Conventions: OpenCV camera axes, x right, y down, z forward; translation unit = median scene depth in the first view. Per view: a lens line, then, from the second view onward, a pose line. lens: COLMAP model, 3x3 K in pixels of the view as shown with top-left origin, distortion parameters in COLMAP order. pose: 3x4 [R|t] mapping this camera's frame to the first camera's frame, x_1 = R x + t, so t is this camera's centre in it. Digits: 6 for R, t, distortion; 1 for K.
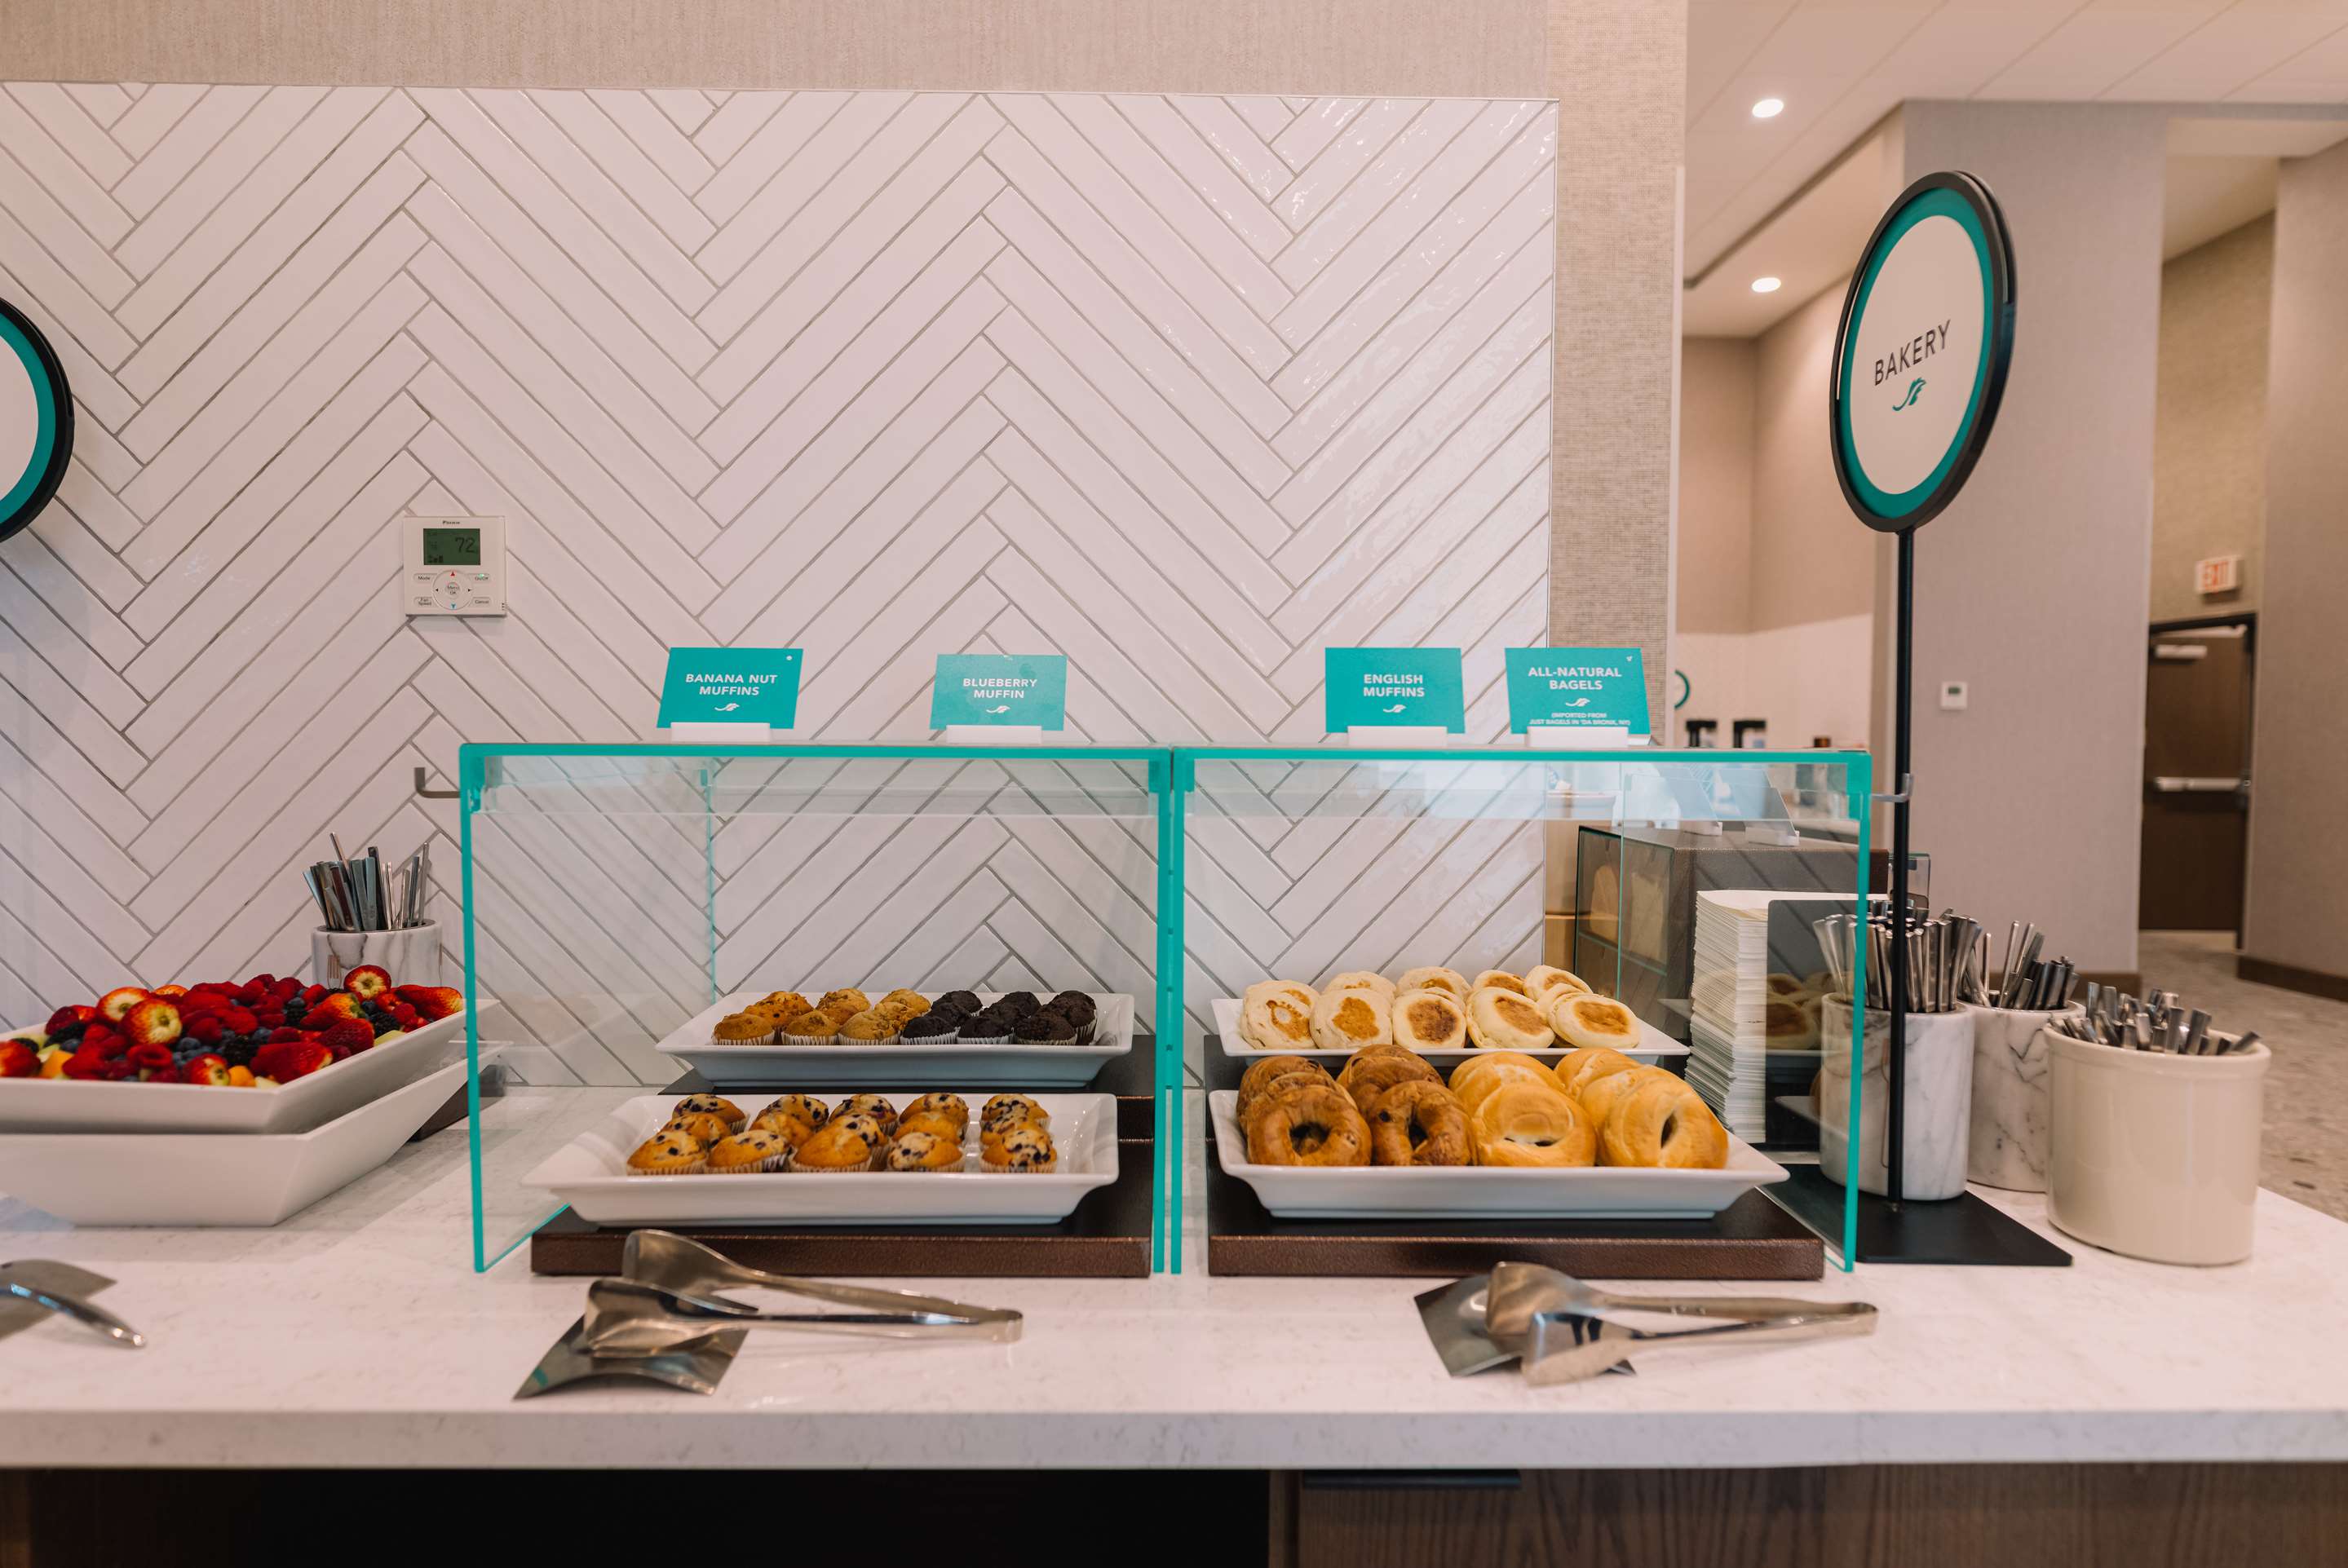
lens RADIAL K [[1345.0, 0, 1168.6], [0, 1345.0, 787.7], [0, 0, 1]] dist [-0.001163, 0.001533]
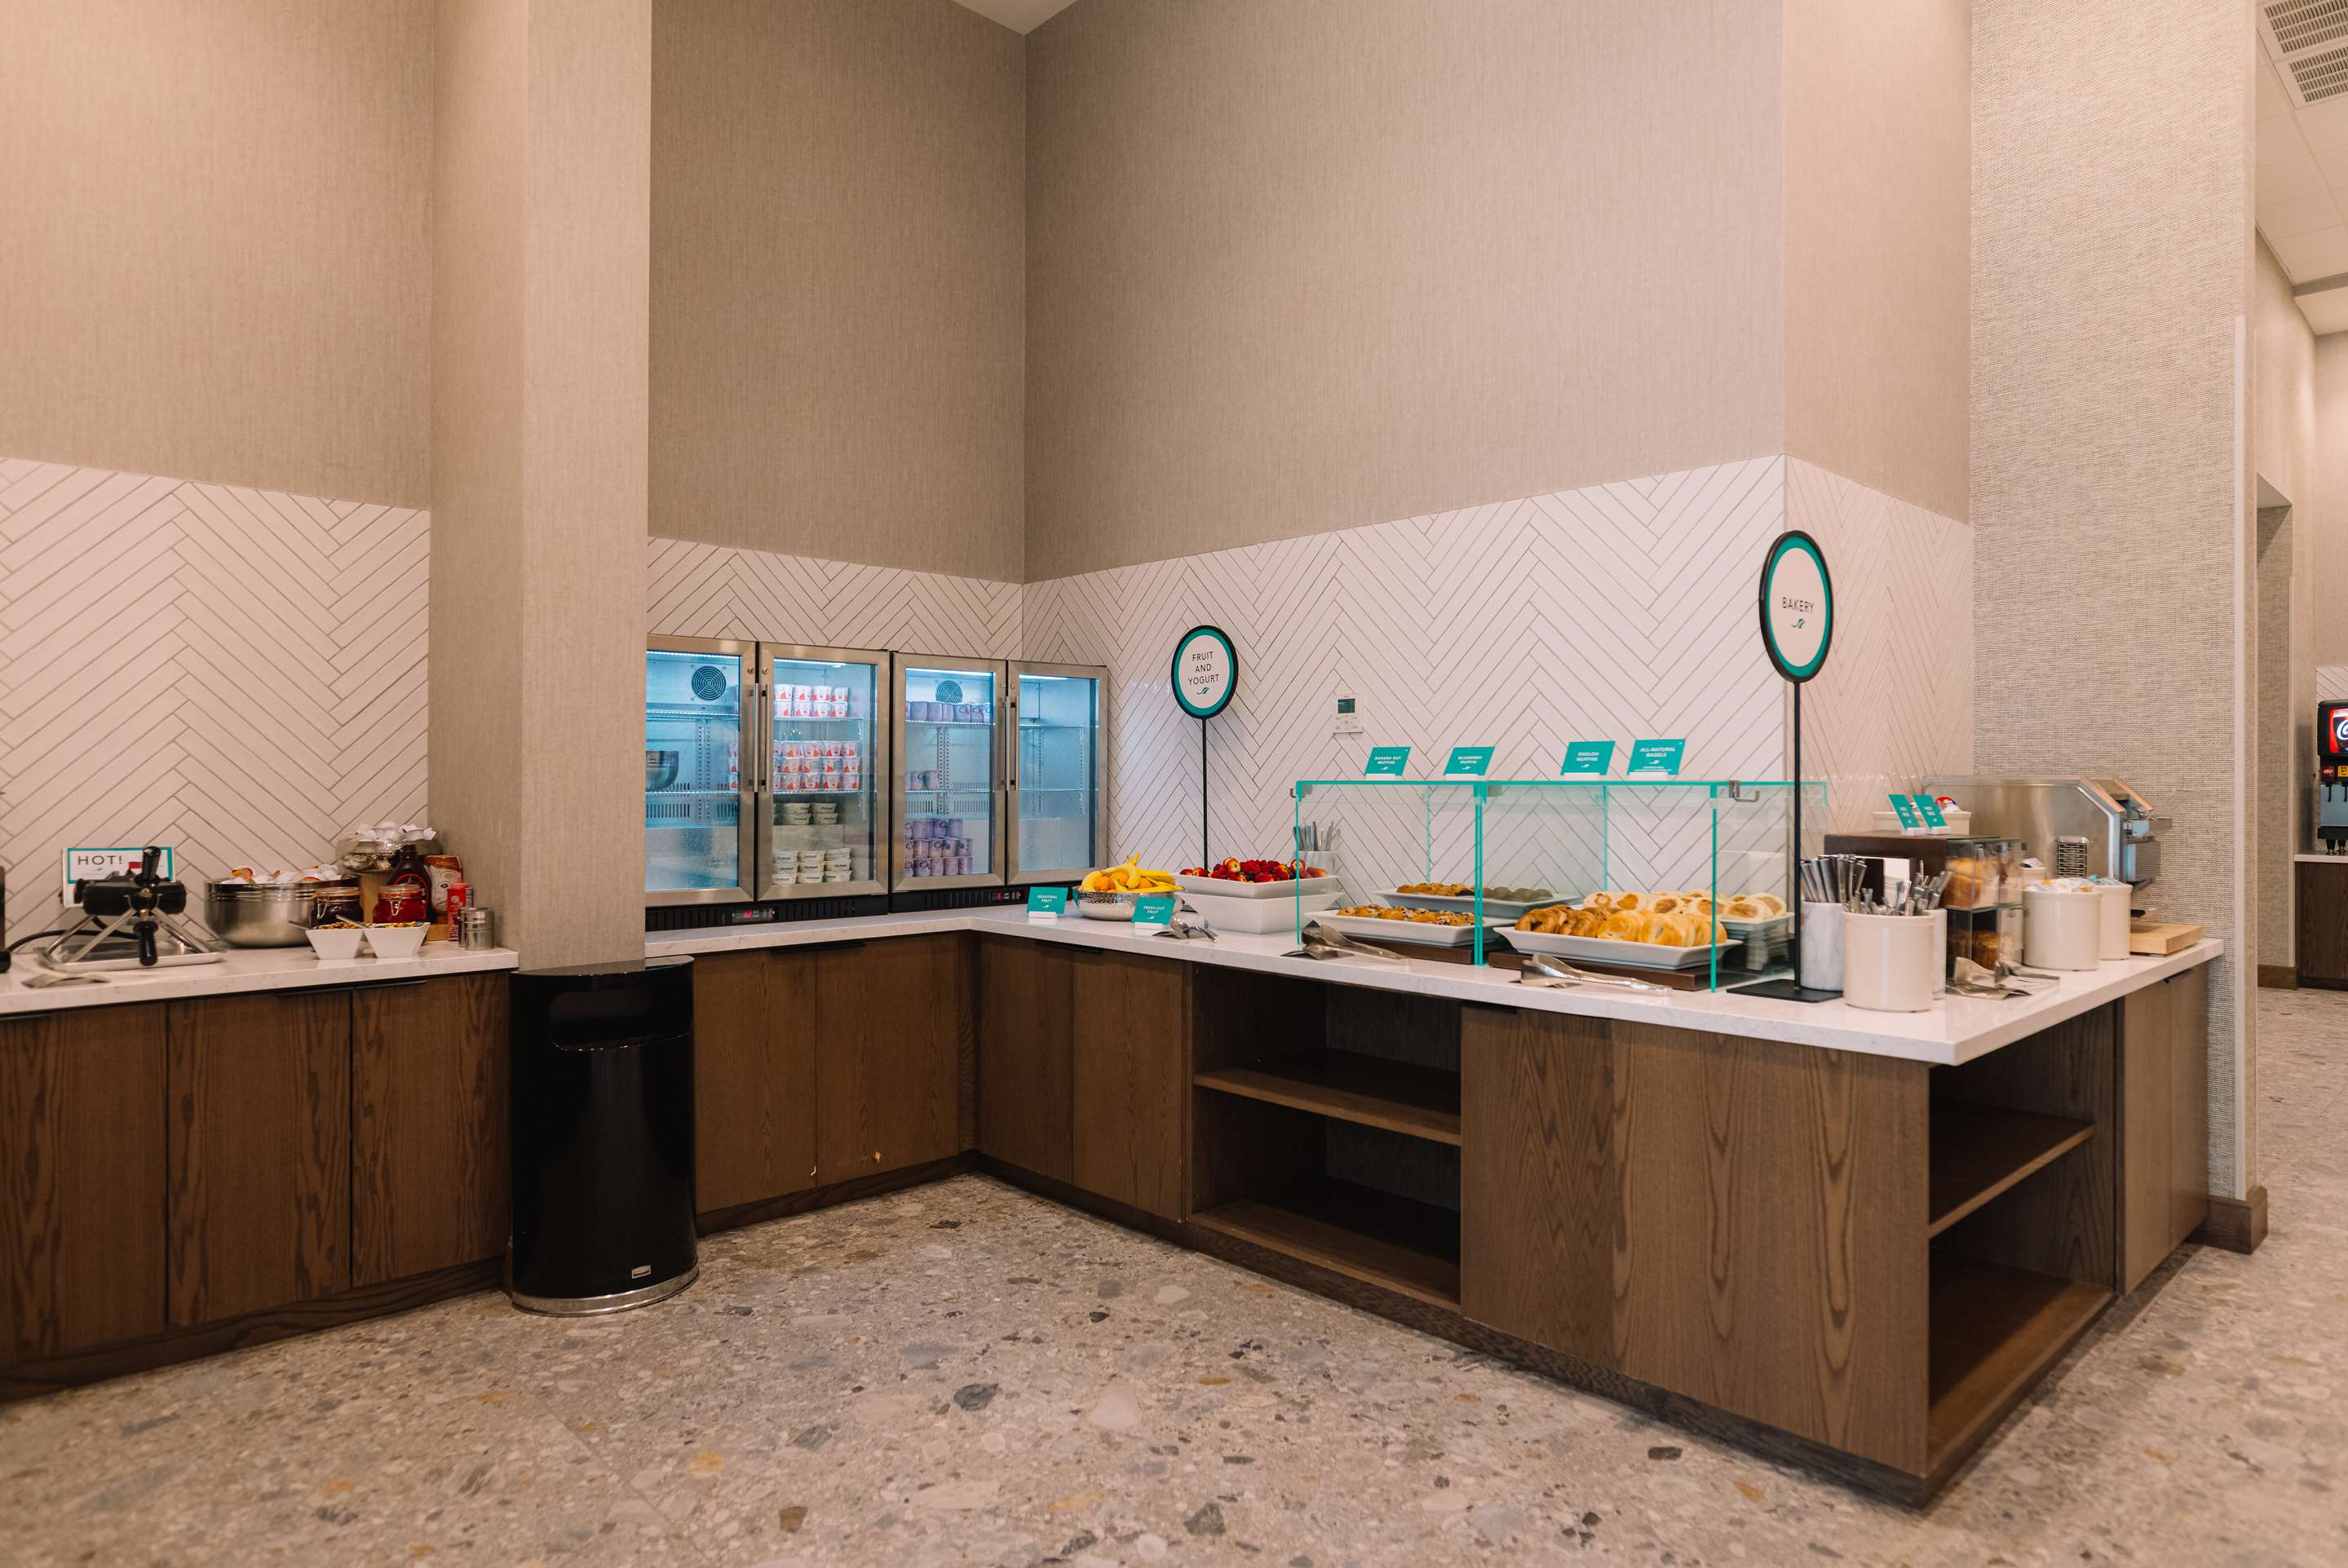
lens RADIAL K [[1345.0, 0, 1178.7], [0, 1345.0, 781.6], [0, 0, 1]] dist [-0.001163, 0.001533]
pose [[0.677325, -0.005213, -0.735665, 1.123718], [-0.027656, 0.999088, -0.032543, 0.055718], [0.735164, 0.042388, 0.676563, -0.950805]]
